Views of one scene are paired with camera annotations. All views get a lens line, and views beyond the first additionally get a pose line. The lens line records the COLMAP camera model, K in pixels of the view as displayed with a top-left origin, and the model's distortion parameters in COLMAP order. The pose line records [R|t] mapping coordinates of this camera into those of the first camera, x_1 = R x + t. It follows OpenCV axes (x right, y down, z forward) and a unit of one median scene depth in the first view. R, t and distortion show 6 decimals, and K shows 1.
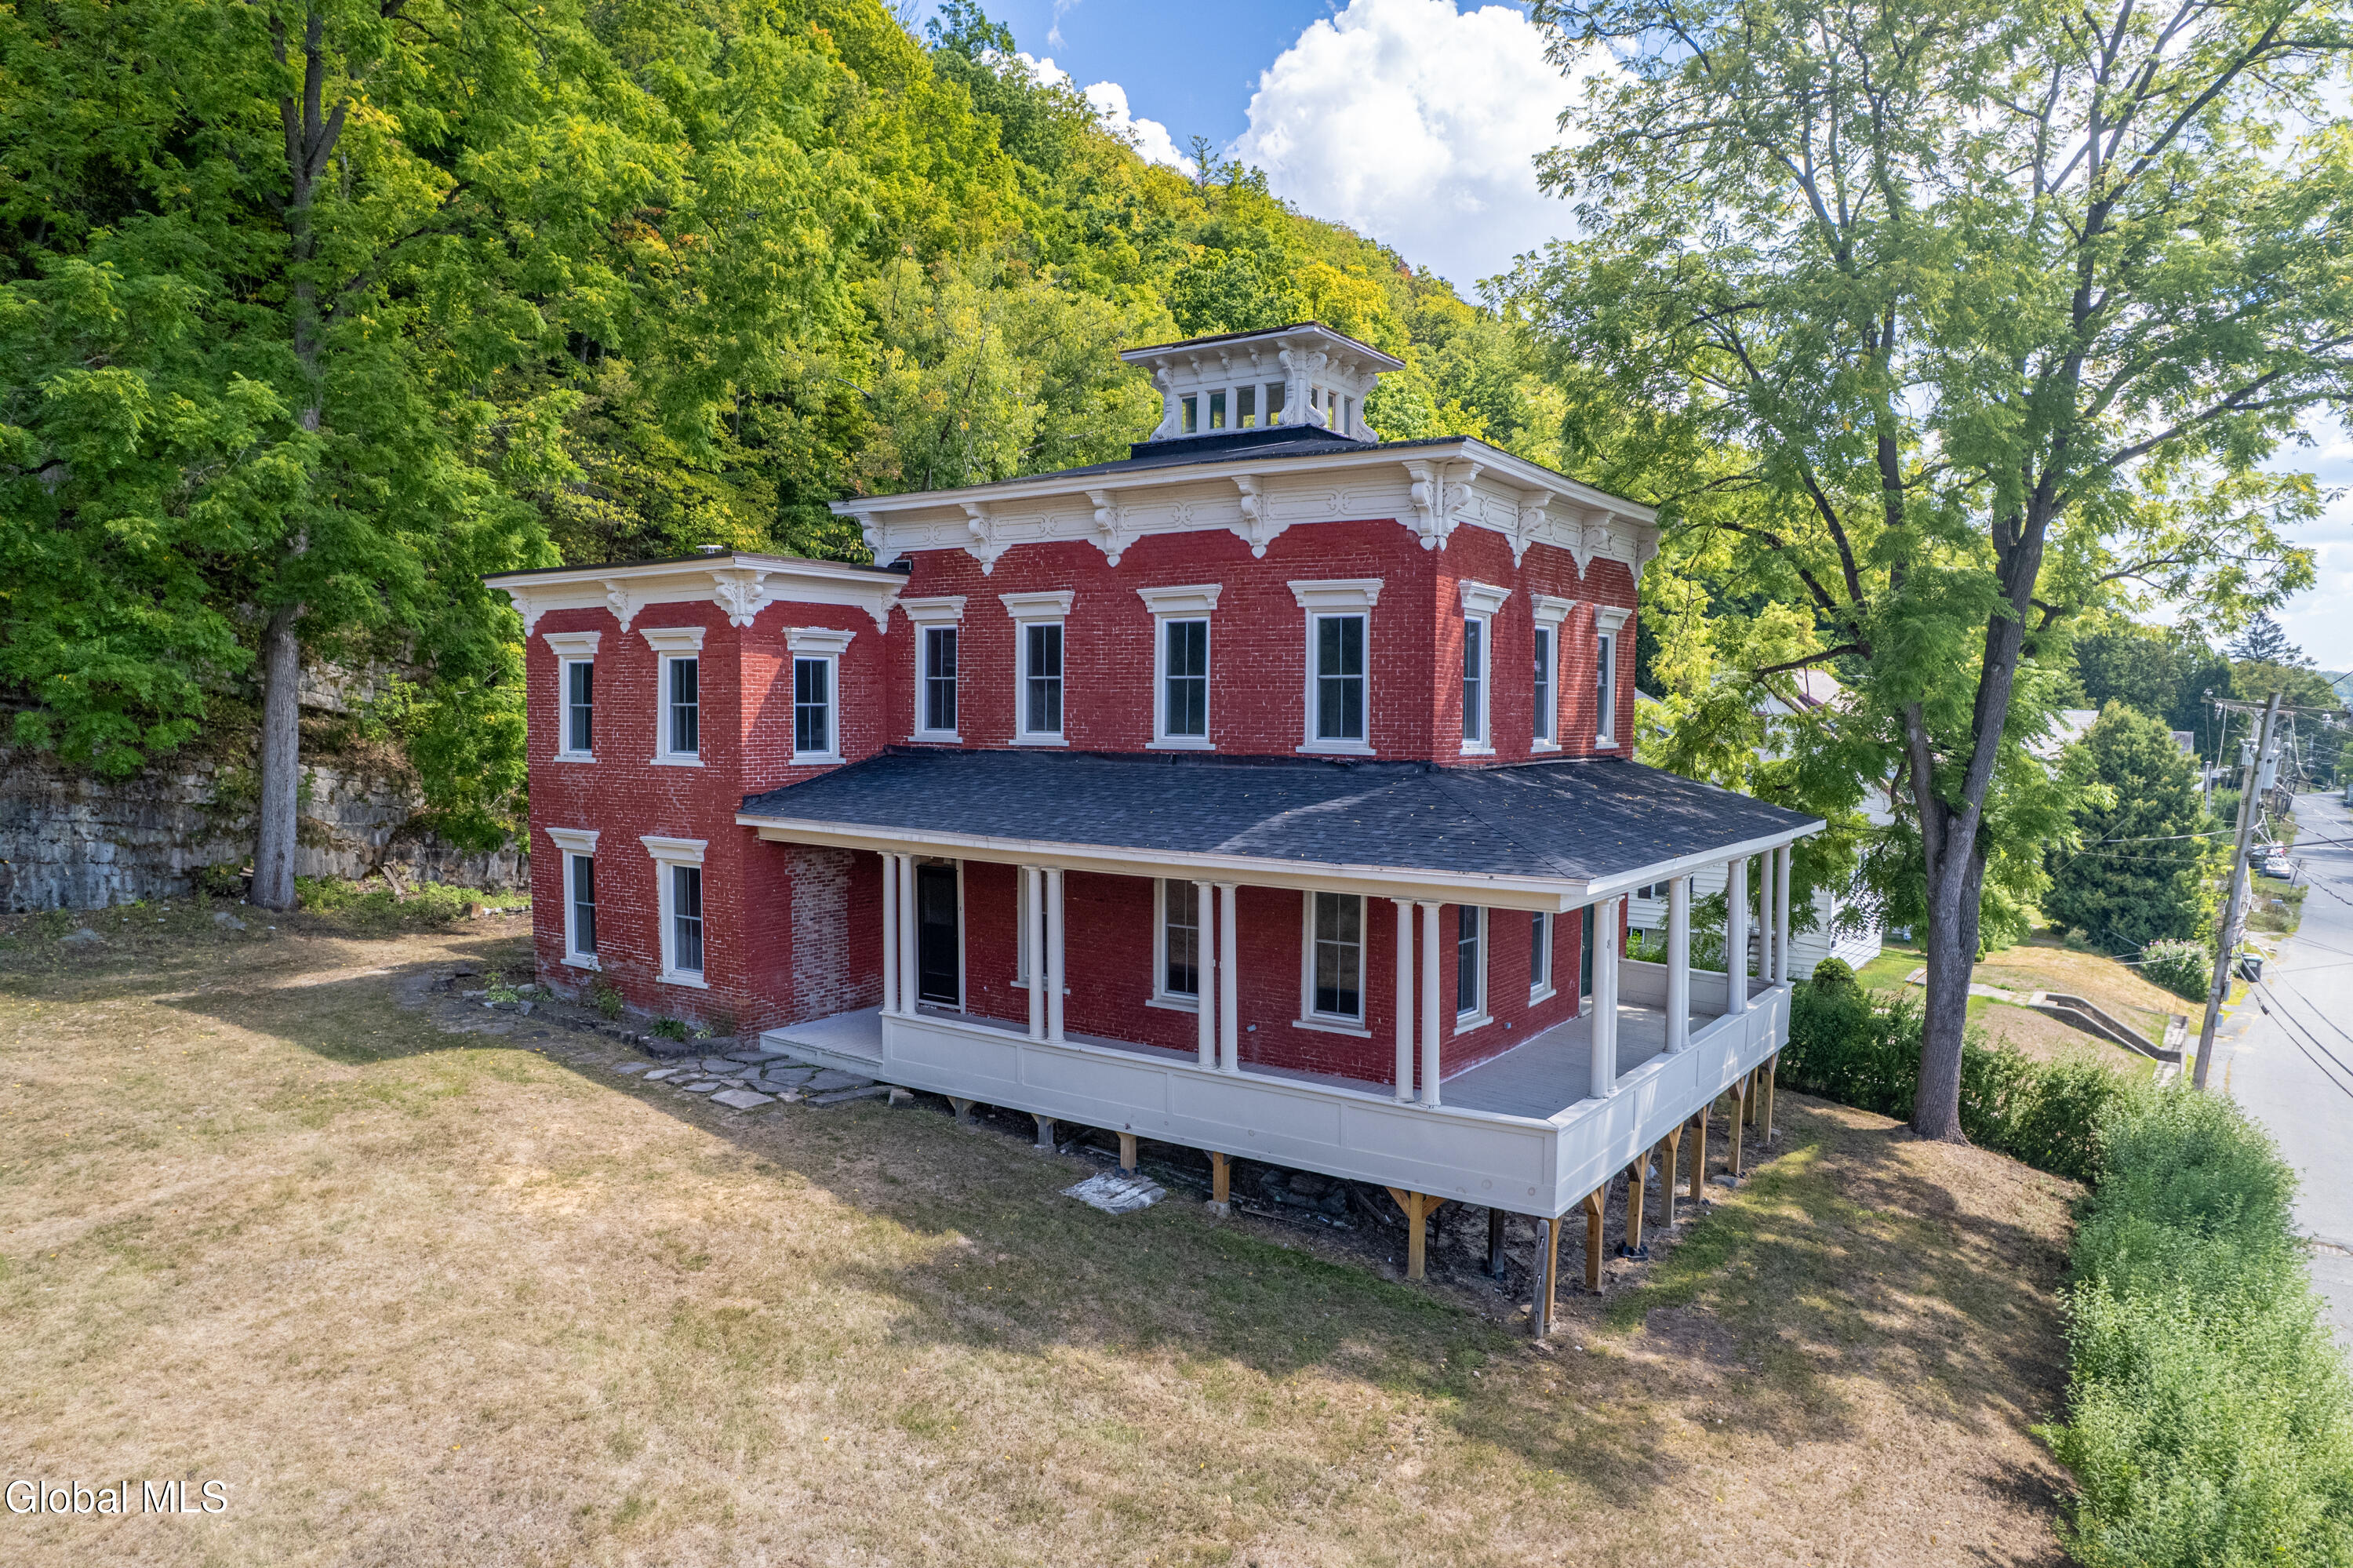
lens RADIAL K [[1501.2, 0, 1164.5], [0, 1501.2, 782.2], [0, 0, 1]] dist [-0.058324, 0.052746]
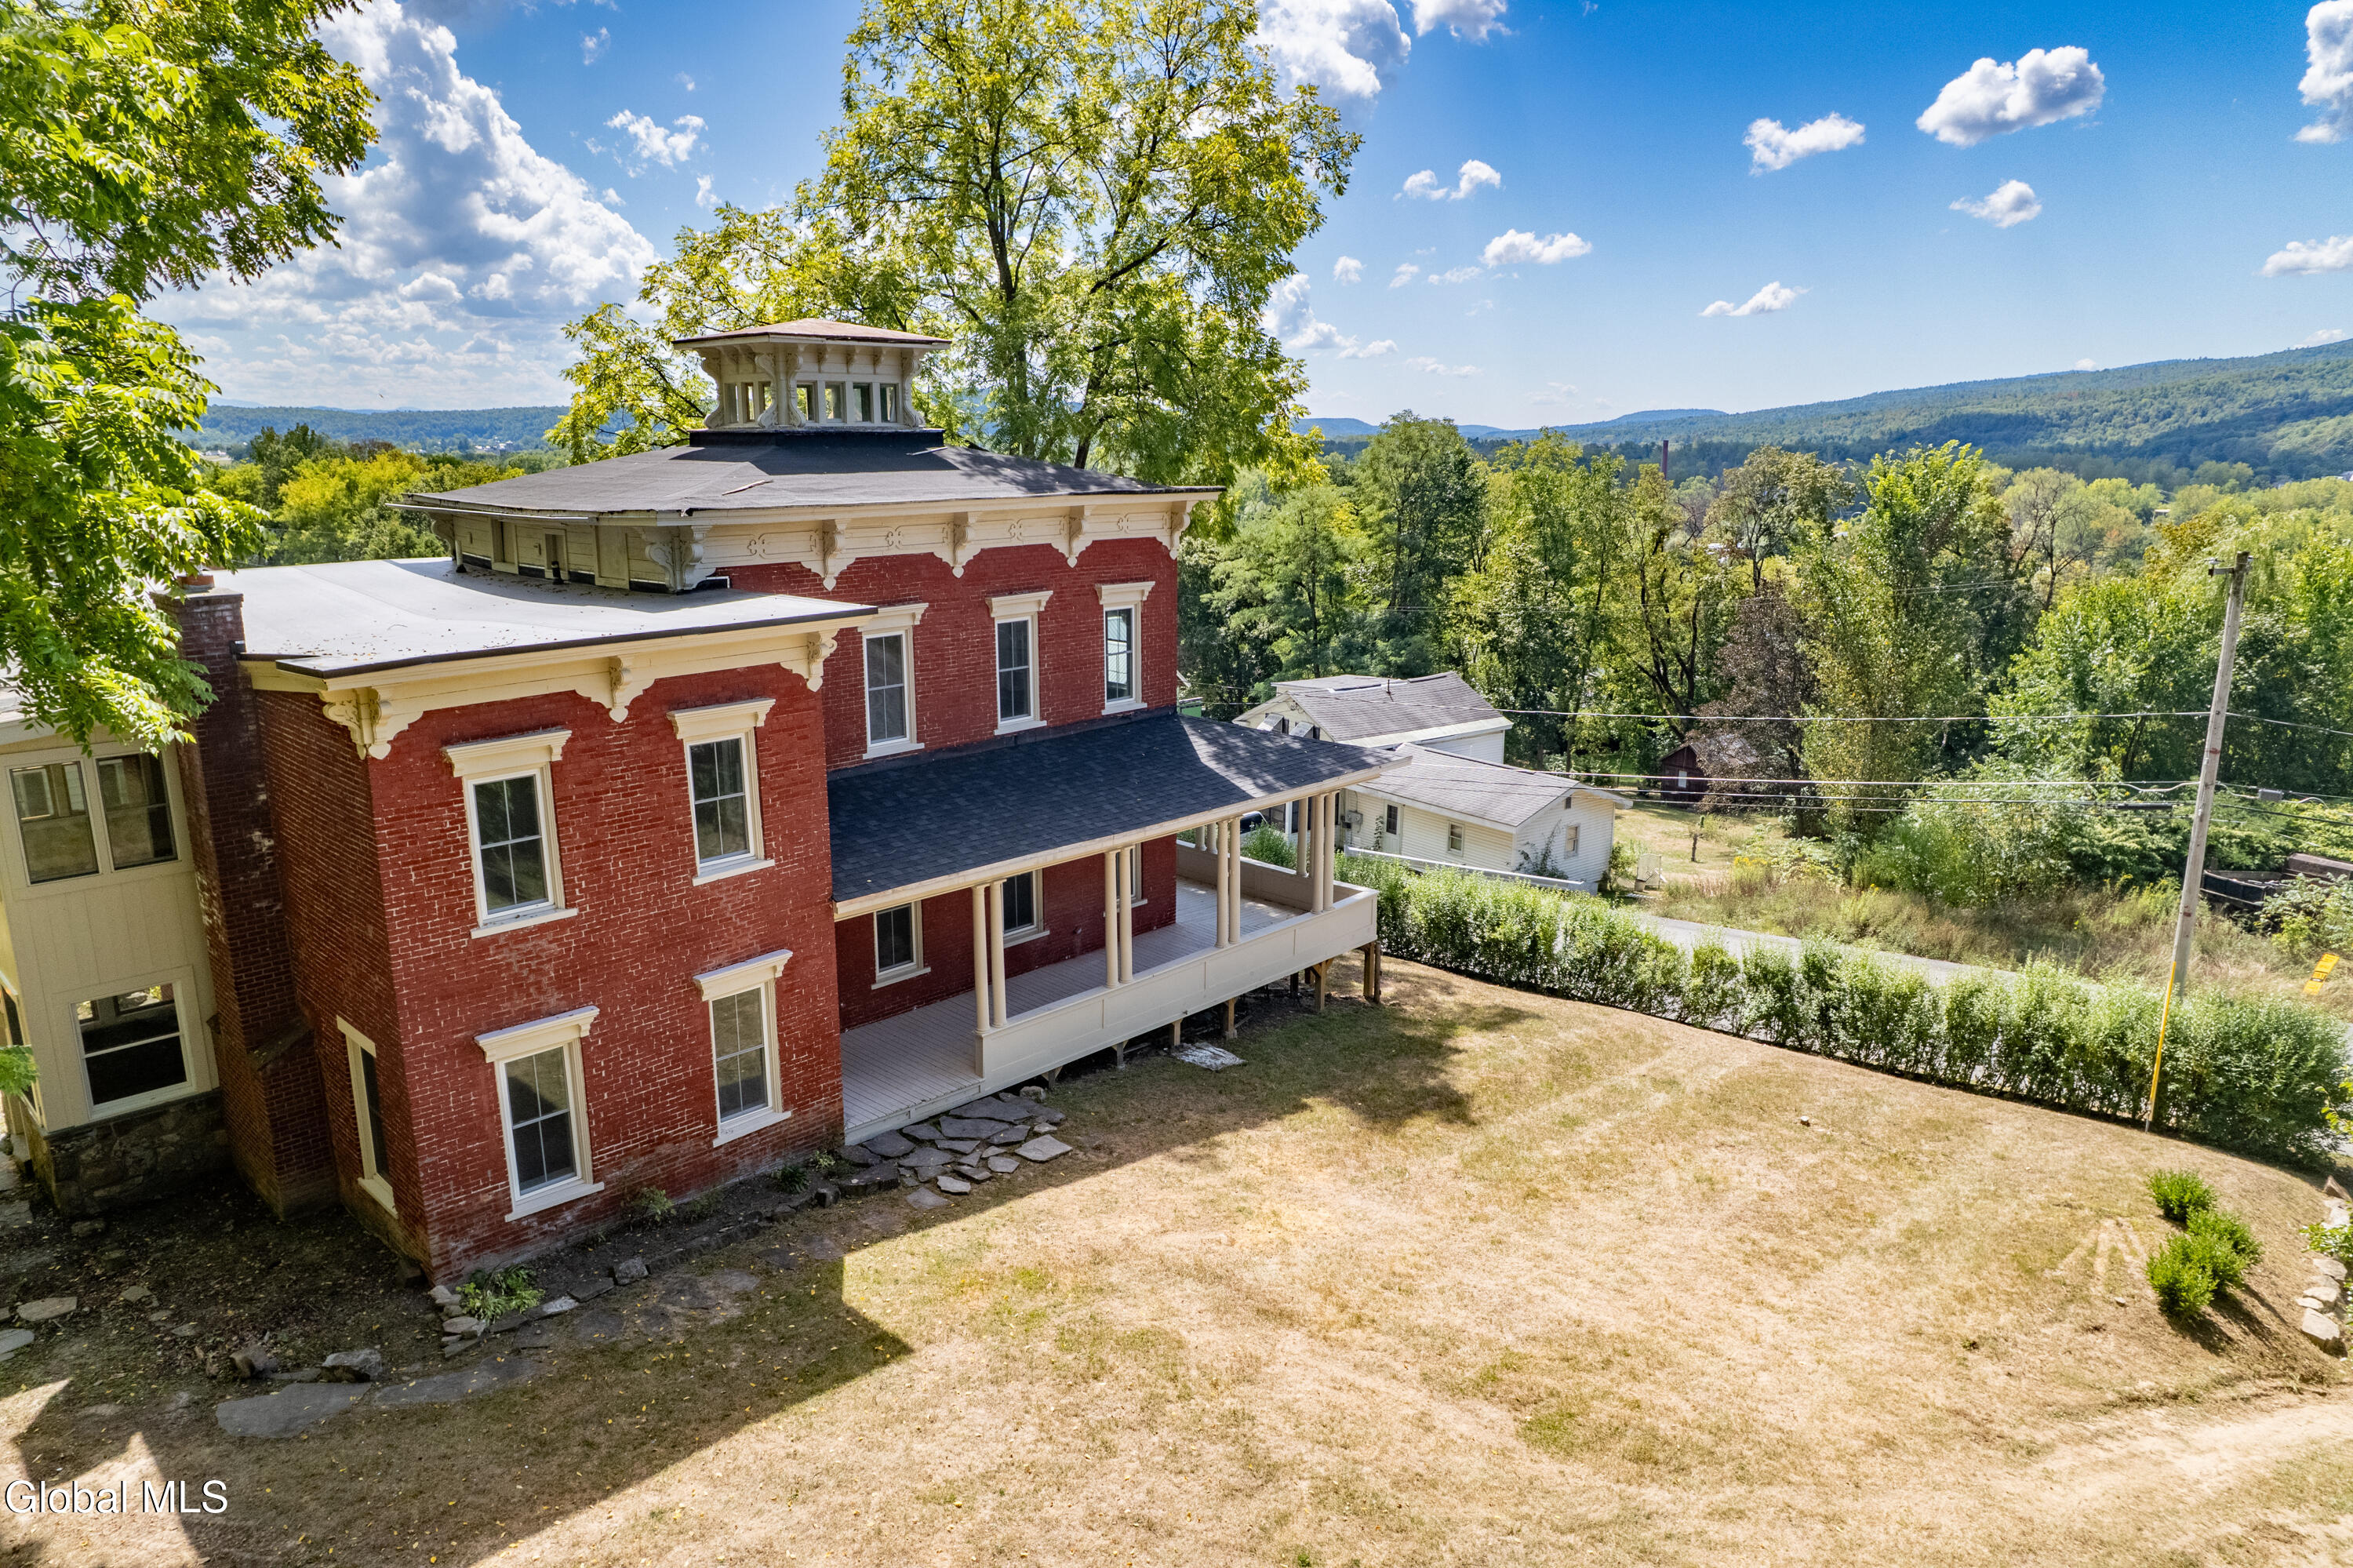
lens RADIAL K [[1501.2, 0, 1154.5], [0, 1501.2, 787.1], [0, 0, 1]] dist [-0.058324, 0.052746]
pose [[0.160828, -0.231801, 0.959376, -1.019322], [0.055733, 0.972612, 0.225656, -0.218423], [-0.985408, 0.017178, 0.169342, 0.634375]]
